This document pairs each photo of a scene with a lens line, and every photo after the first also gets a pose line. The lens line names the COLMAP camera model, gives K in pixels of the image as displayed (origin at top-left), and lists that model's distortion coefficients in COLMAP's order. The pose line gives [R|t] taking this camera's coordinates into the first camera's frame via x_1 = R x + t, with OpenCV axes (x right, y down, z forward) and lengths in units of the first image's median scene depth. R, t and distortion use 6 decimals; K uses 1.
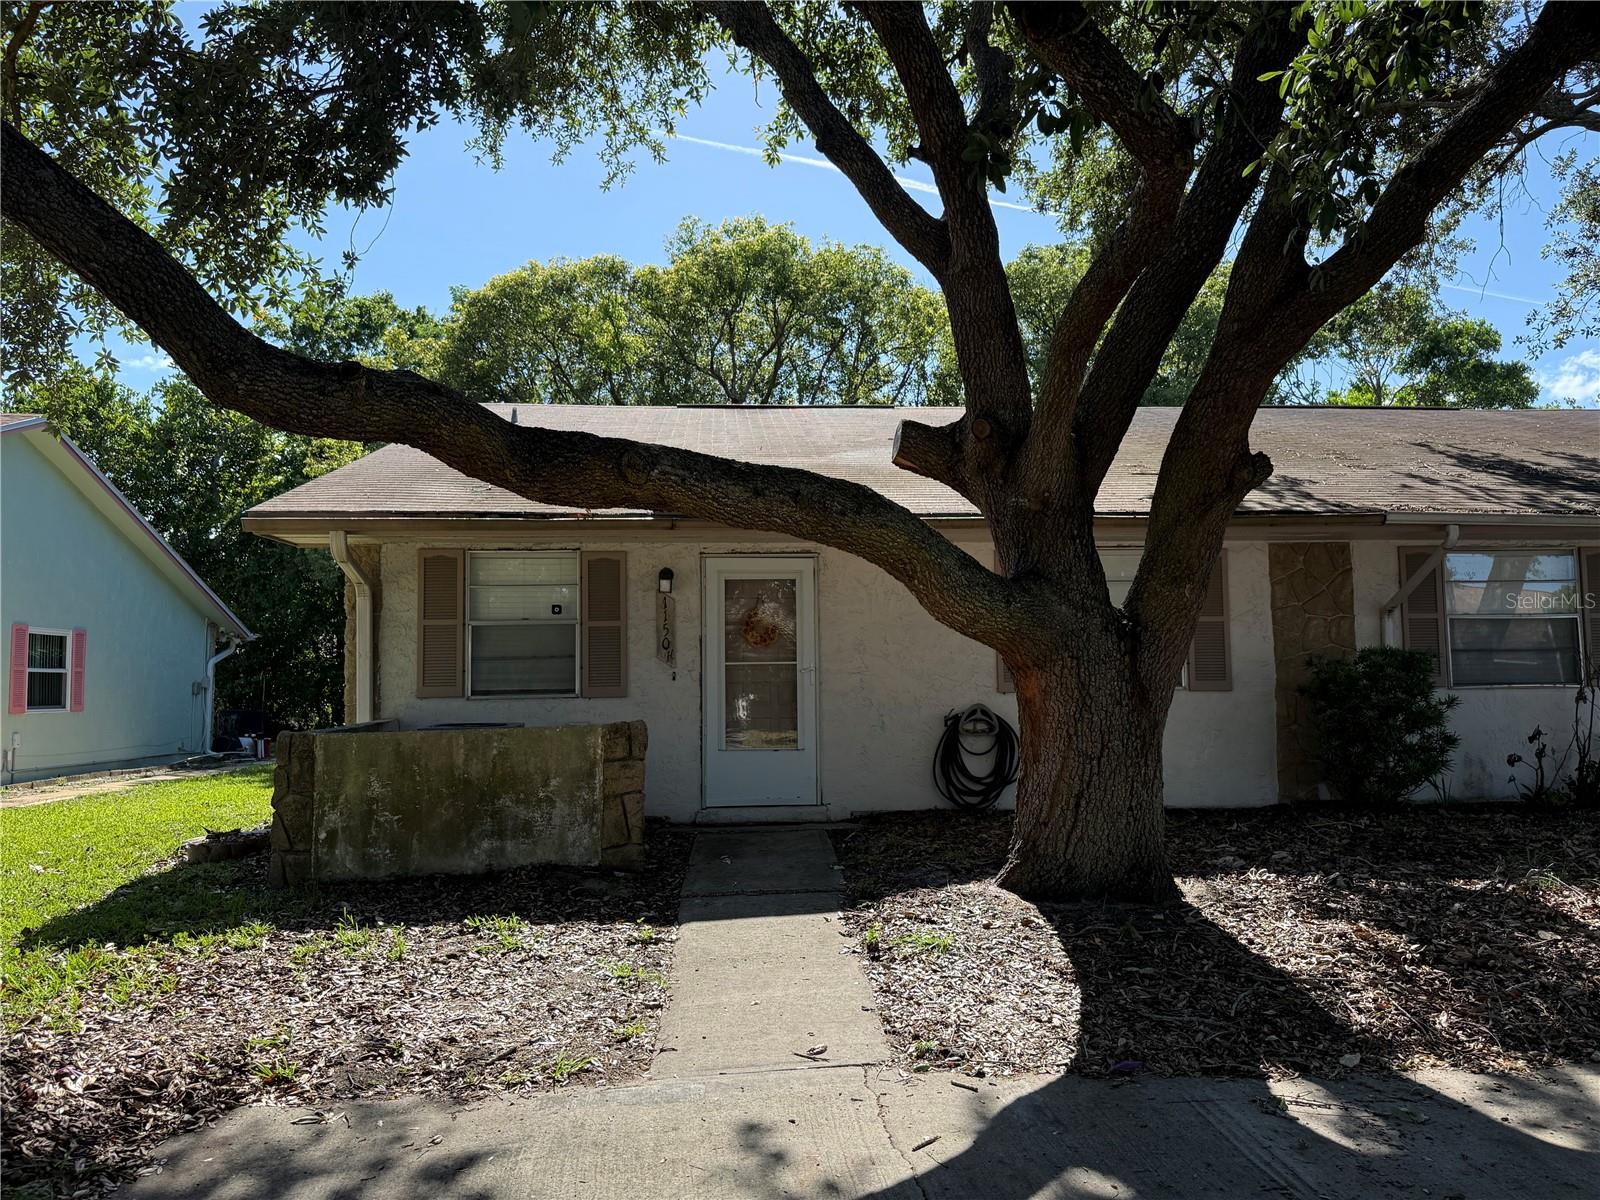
lens RADIAL K [[1207.4, 0, 816.6], [0, 1207.4, 591.6], [0, 0, 1]] dist [0.046215, -0.095609]
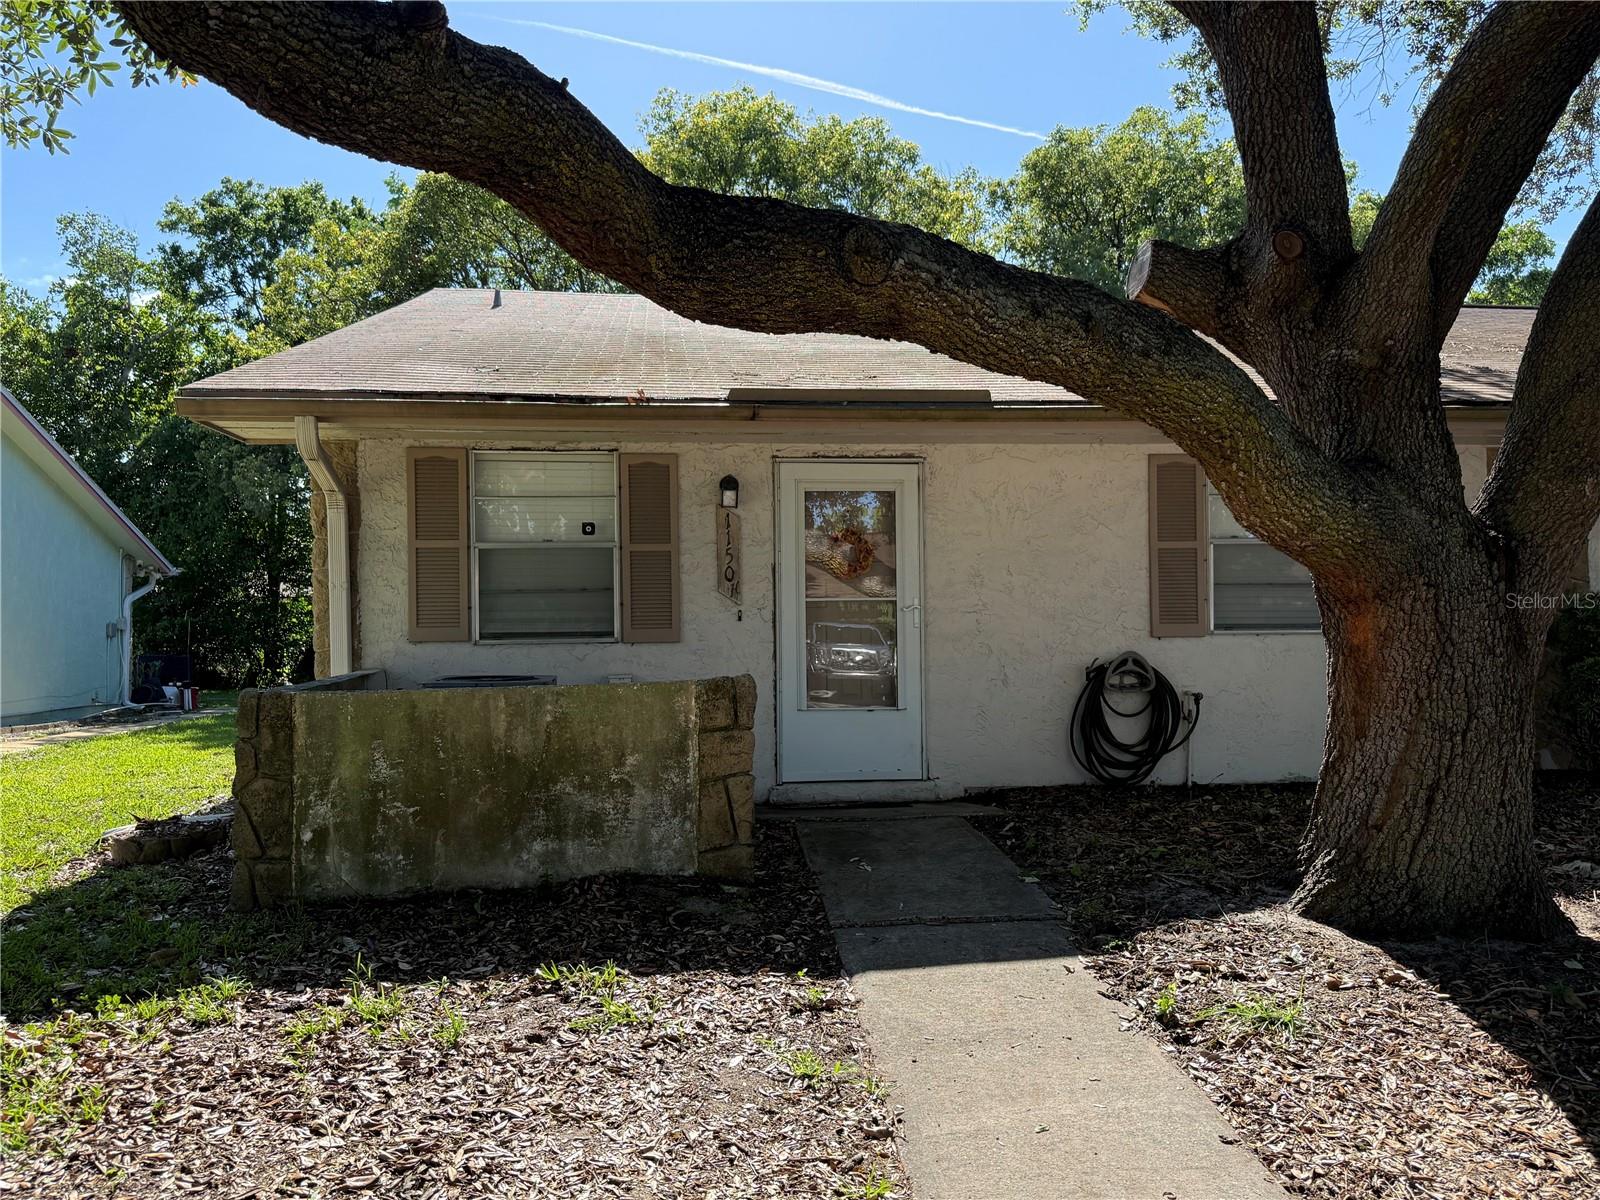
lens RADIAL K [[1256.0, 0, 790.4], [0, 1256.0, 607.0], [0, 0, 1]] dist [0.051989, -0.084486]
pose [[0.999728, 0.002137, 0.023209, -0.140658], [-0.003505, 0.998249, 0.059045, 0.022938], [-0.023043, -0.059110, 0.997985, 0.262408]]
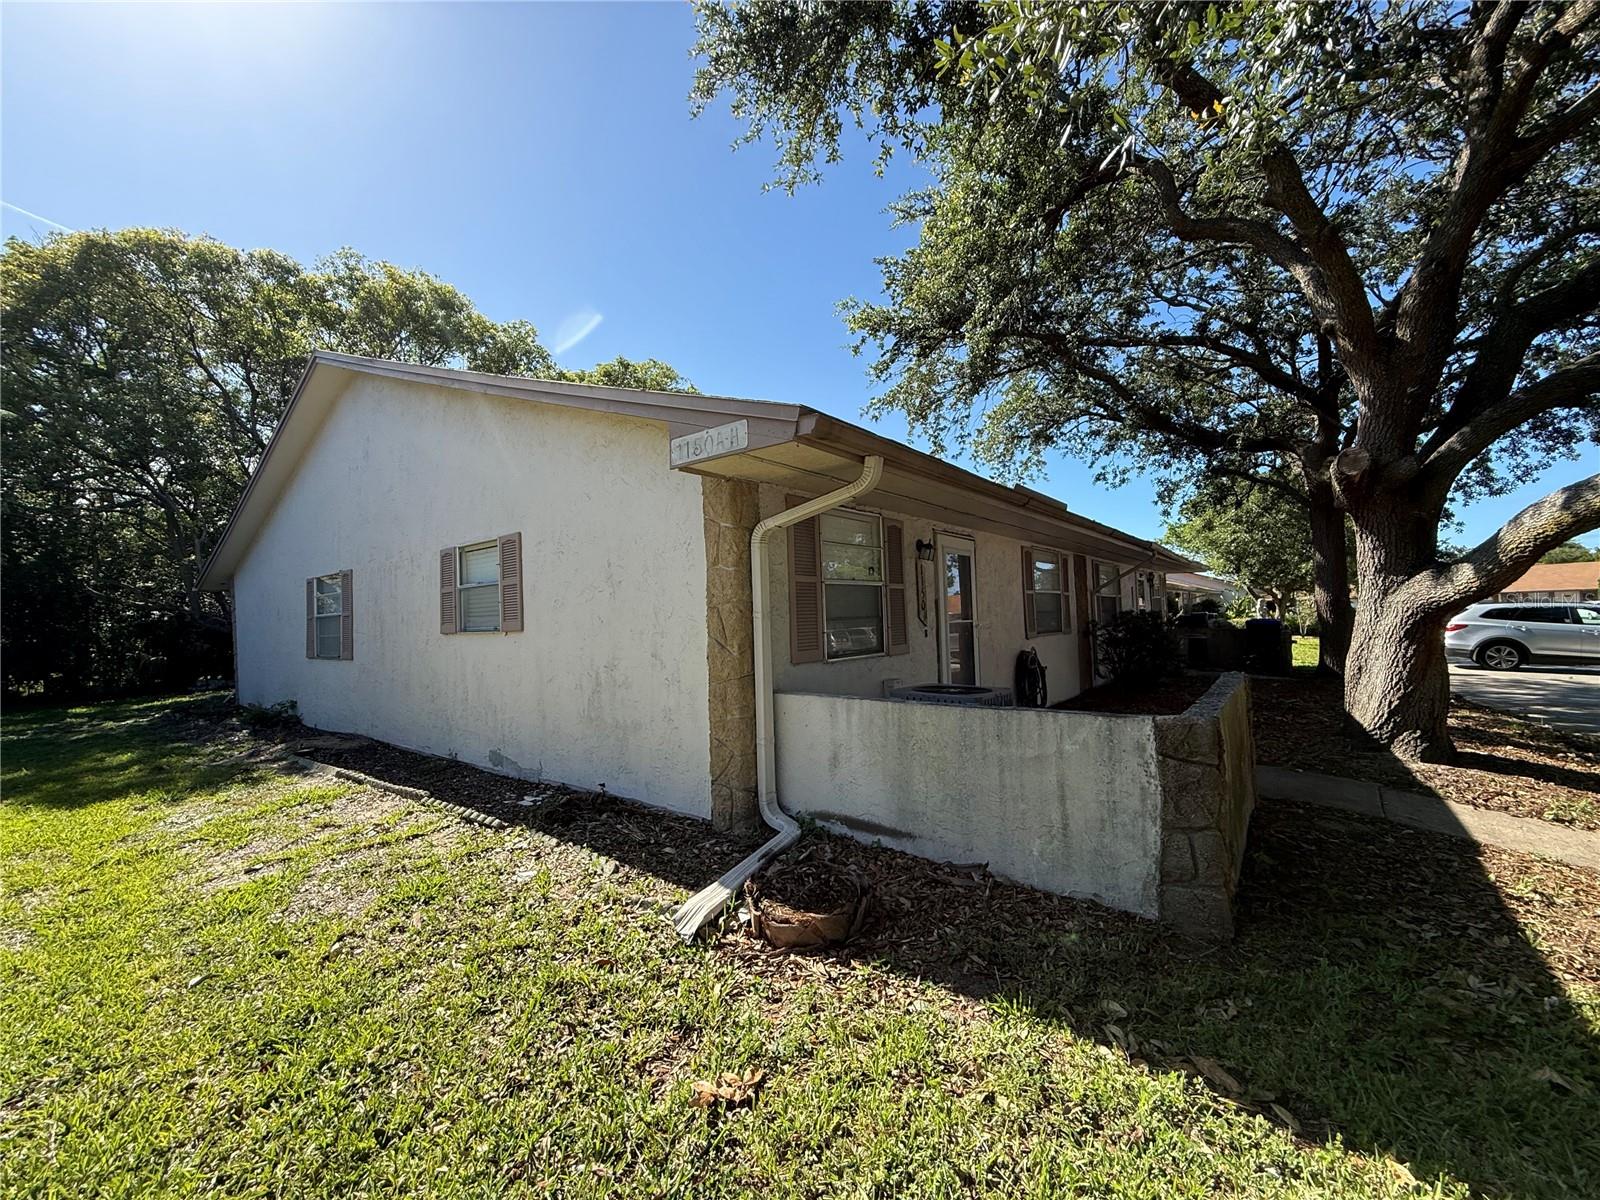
lens RADIAL K [[636.9, 0, 804.3], [0, 636.9, 603.0], [0, 0, 1]] dist [0.000473, 0.000620]
pose [[0.680390, 0.008525, 0.732801, -0.868822], [-0.020504, 0.999762, 0.007406, 0.052720], [-0.732563, -0.020064, 0.680403, 0.905975]]
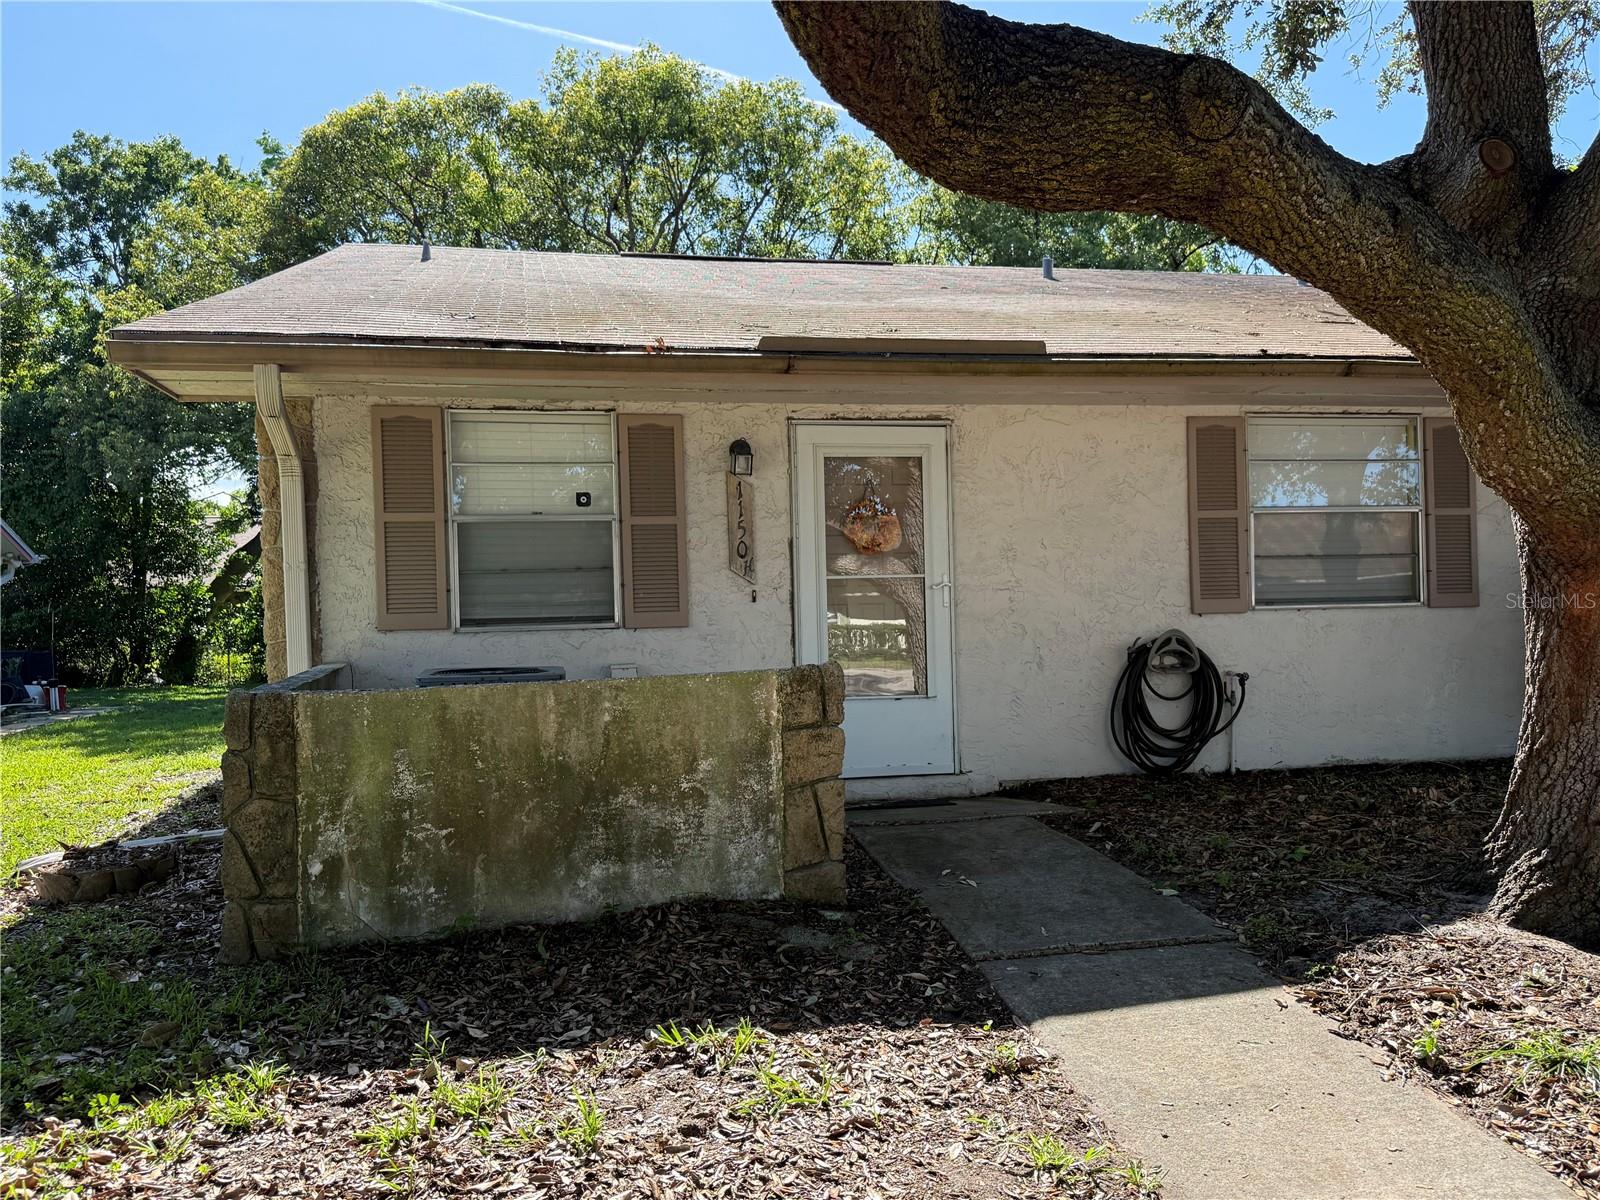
lens RADIAL K [[1256.0, 0, 786.2], [0, 1256.0, 612.1], [0, 0, 1]] dist [0.051989, -0.084486]
pose [[0.992559, -0.011184, 0.121254, -0.252405], [0.002113, 0.997205, 0.074680, 0.034506], [-0.121750, -0.073868, 0.989808, 0.381296]]
